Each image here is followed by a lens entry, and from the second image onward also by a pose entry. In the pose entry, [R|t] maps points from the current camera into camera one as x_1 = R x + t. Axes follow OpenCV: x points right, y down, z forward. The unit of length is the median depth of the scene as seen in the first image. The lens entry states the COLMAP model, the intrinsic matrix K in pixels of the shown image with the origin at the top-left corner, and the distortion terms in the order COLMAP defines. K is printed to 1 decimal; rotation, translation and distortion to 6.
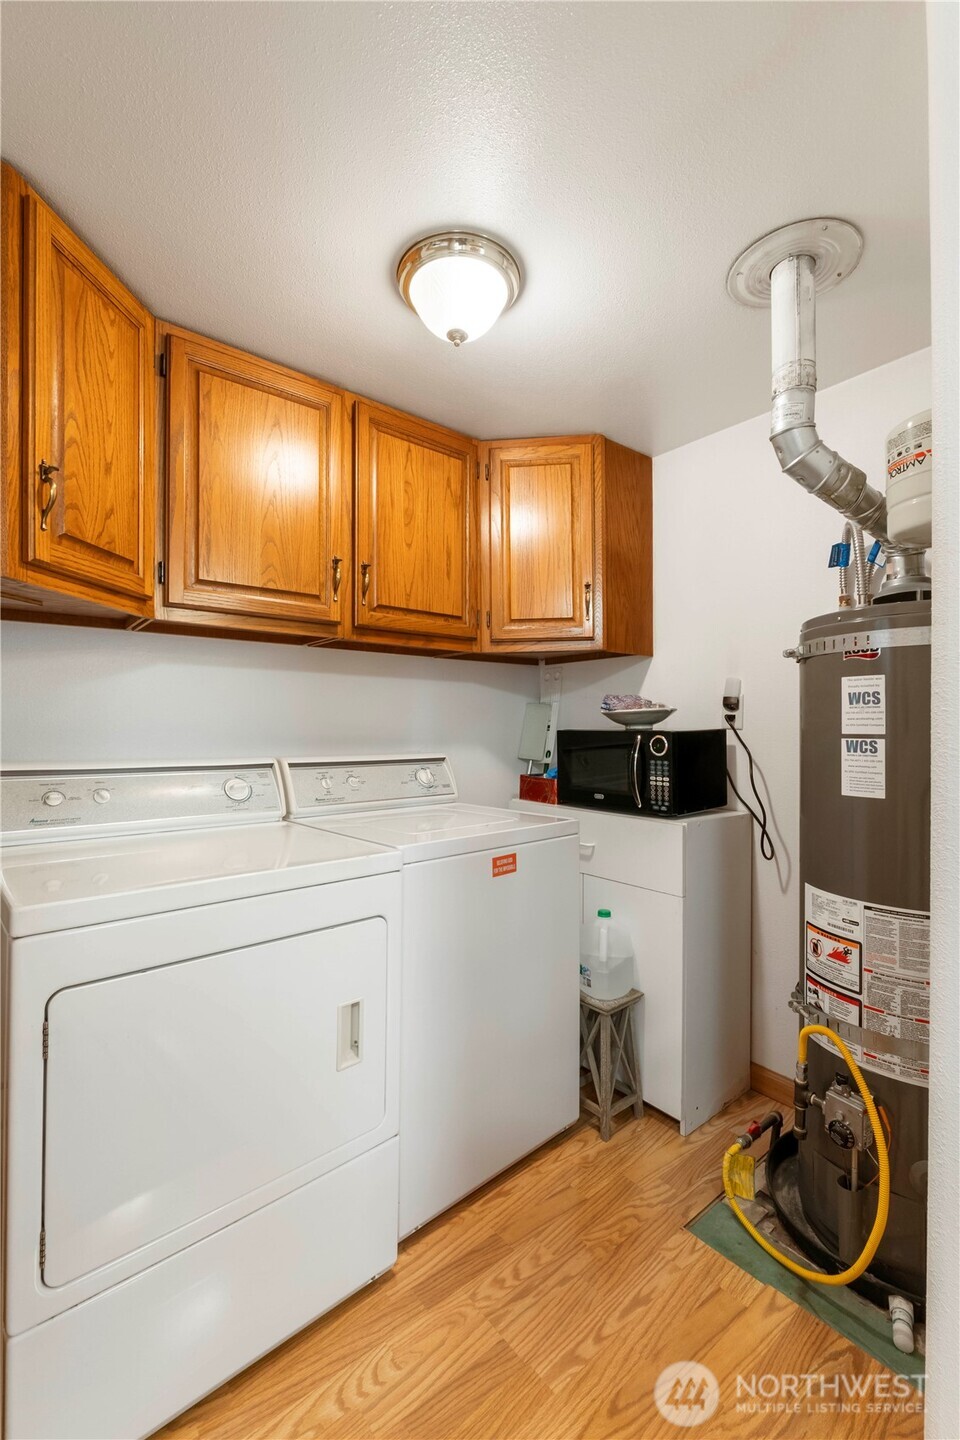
lens RADIAL K [[621.4, 0, 478.3], [0, 621.4, 722.5], [0, 0, 1]] dist [-0.005406, -0.000229]
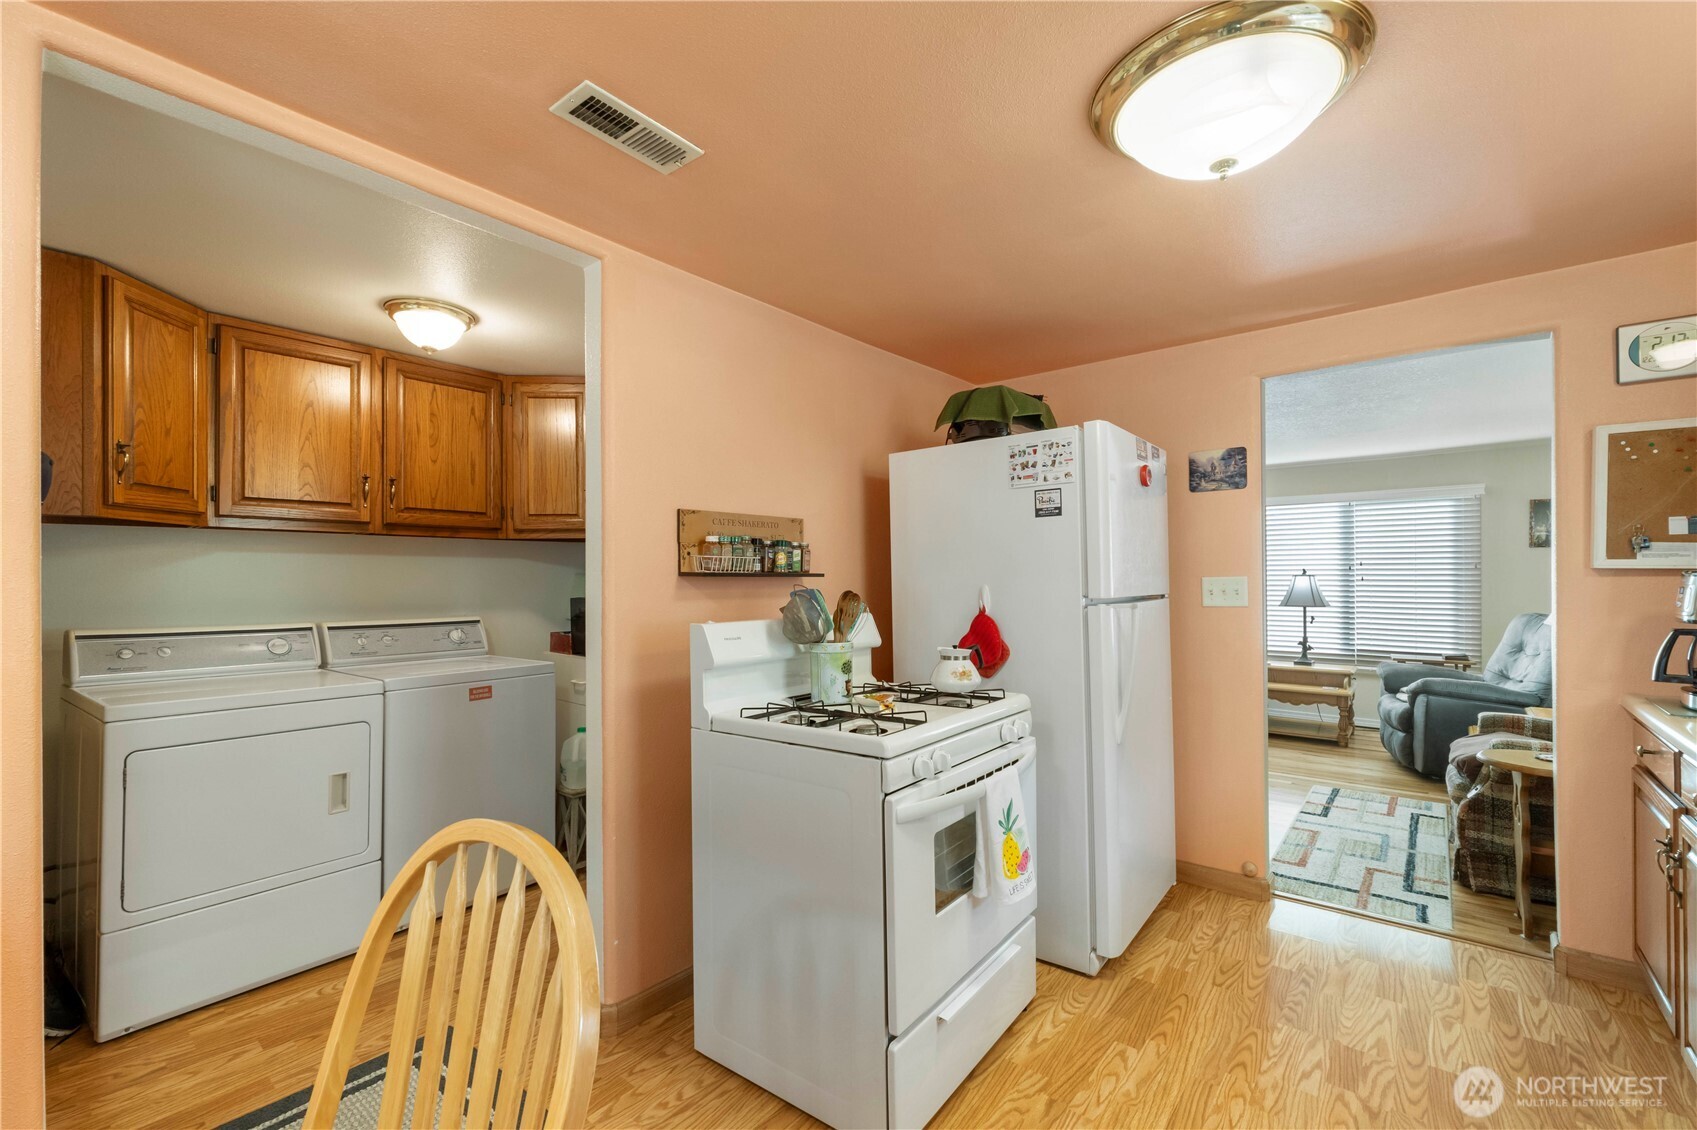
lens RADIAL K [[732.3, 0, 853.7], [0, 732.3, 571.0], [0, 0, 1]] dist [-0.005406, -0.000229]
pose [[0.980301, -0.000714, 0.197509, 0.545960], [0.000499, 0.999999, 0.001141, -0.061308], [-0.197510, -0.001020, 0.980300, -0.846472]]
